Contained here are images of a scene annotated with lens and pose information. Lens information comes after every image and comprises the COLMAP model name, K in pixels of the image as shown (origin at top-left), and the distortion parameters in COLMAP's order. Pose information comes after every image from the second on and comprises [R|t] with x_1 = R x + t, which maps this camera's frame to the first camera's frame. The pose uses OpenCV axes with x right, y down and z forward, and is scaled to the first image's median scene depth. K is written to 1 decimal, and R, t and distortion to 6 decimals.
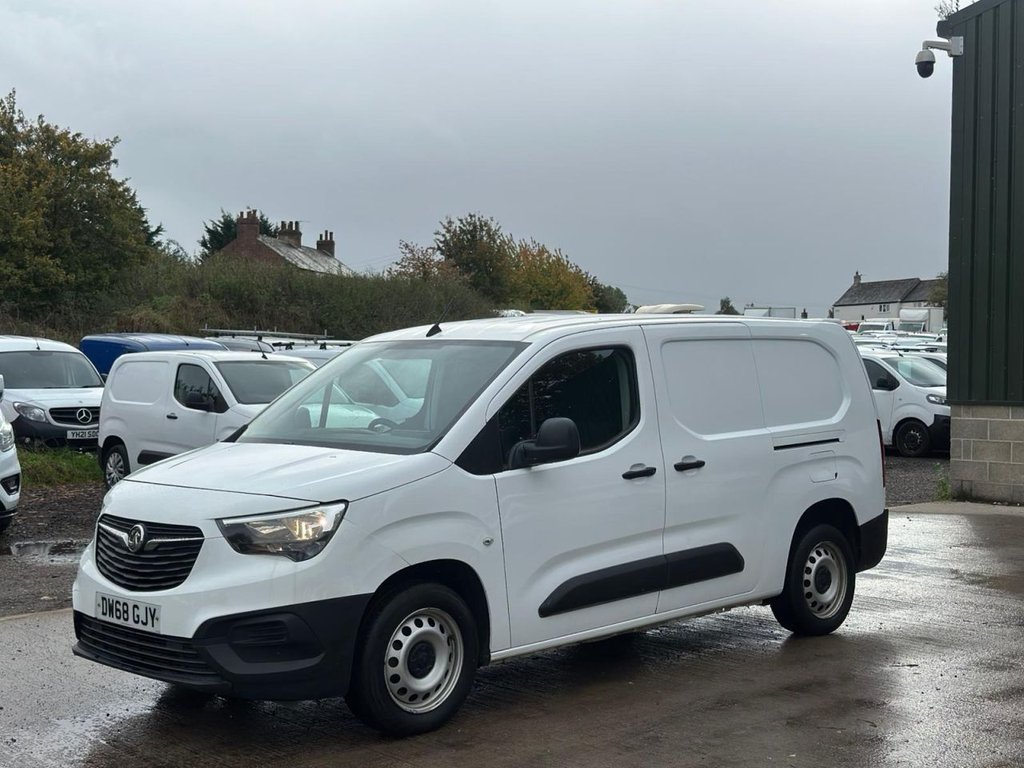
lens RADIAL K [[1402.9, 0, 520.5], [0, 1402.9, 388.5], [0, 0, 1]] dist [0.094334, 0.000000]
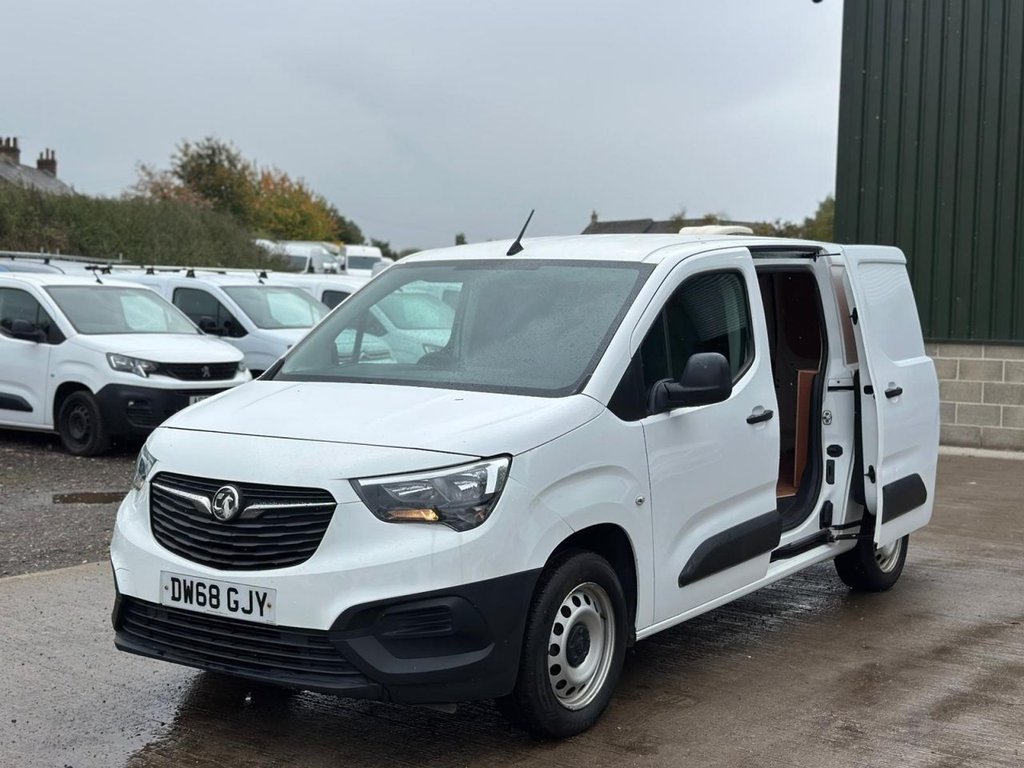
lens RADIAL K [[1402.9, 0, 515.6], [0, 1402.9, 389.4], [0, 0, 1]] dist [0.094334, 0.000000]
pose [[0.980642, 0.000646, 0.195811, -0.261190], [-0.009808, 0.998901, 0.045822, 0.005196], [-0.195566, -0.046855, 0.979571, 0.200078]]
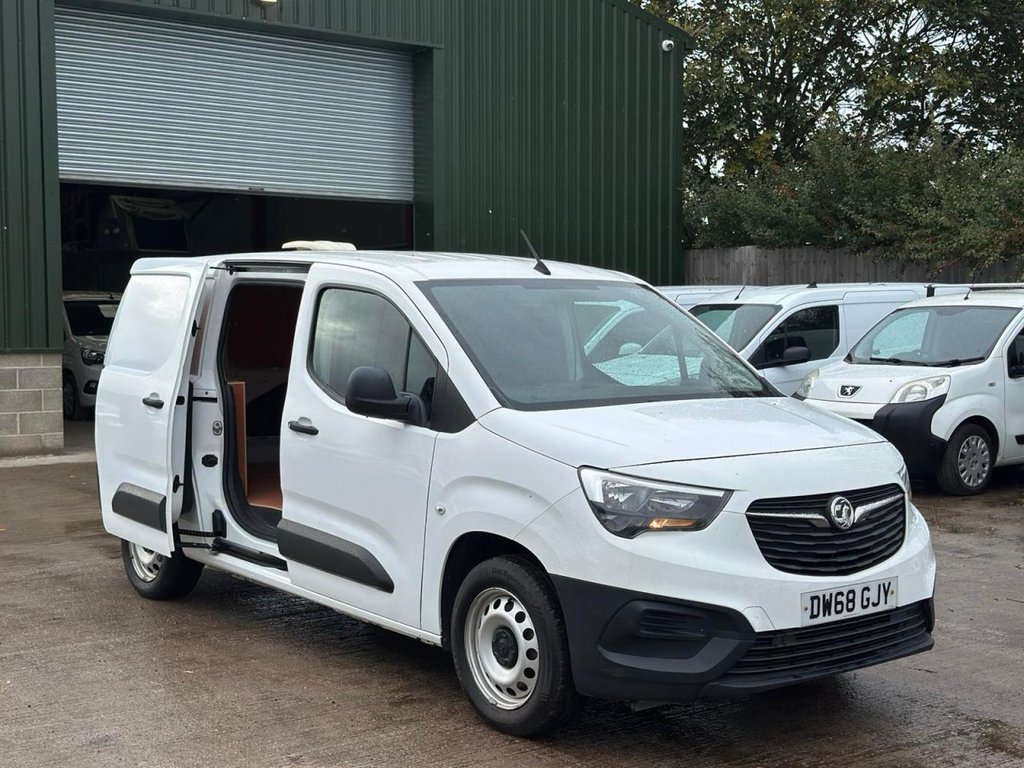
lens RADIAL K [[1402.9, 0, 513.0], [0, 1402.9, 385.9], [0, 0, 1]] dist [0.094334, 0.000000]
pose [[0.132367, -0.055372, 0.989653, -1.098825], [0.021473, 0.998364, 0.052987, -0.018046], [-0.990968, 0.014237, 0.133340, 1.055844]]
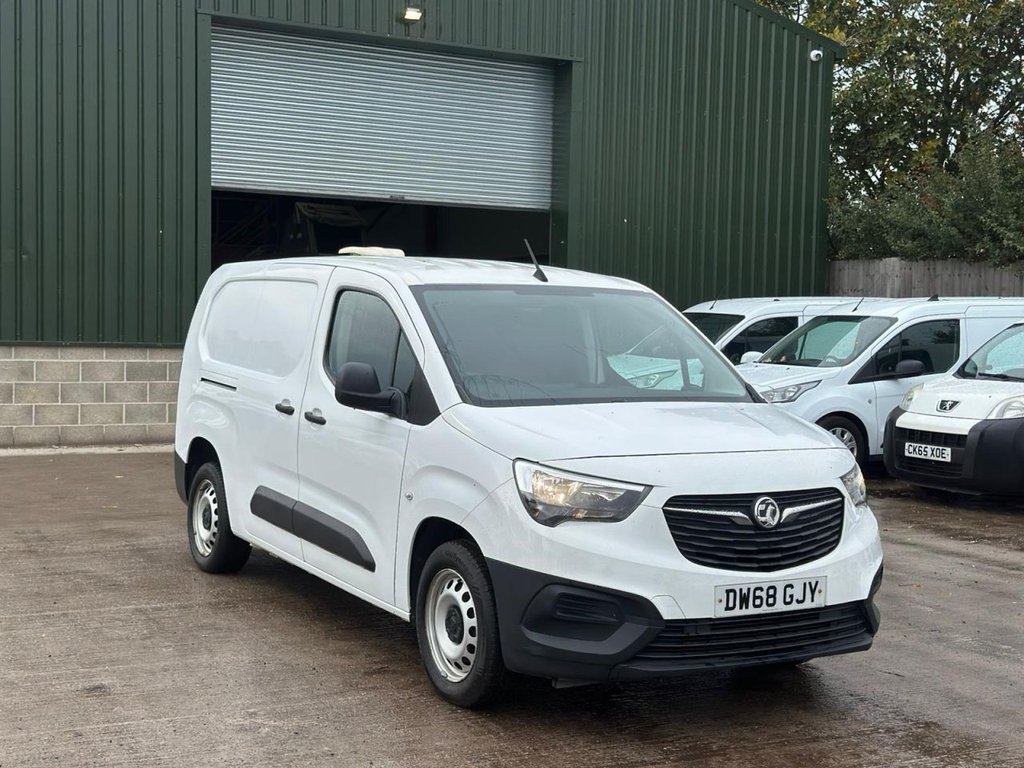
lens RADIAL K [[1402.9, 0, 514.6], [0, 1402.9, 383.3], [0, 0, 1]] dist [0.094334, 0.000000]
pose [[0.278035, -0.042463, 0.959632, -1.130476], [-0.000242, 0.999019, 0.044276, -0.013510], [-0.960571, -0.012543, 0.277752, 0.886614]]
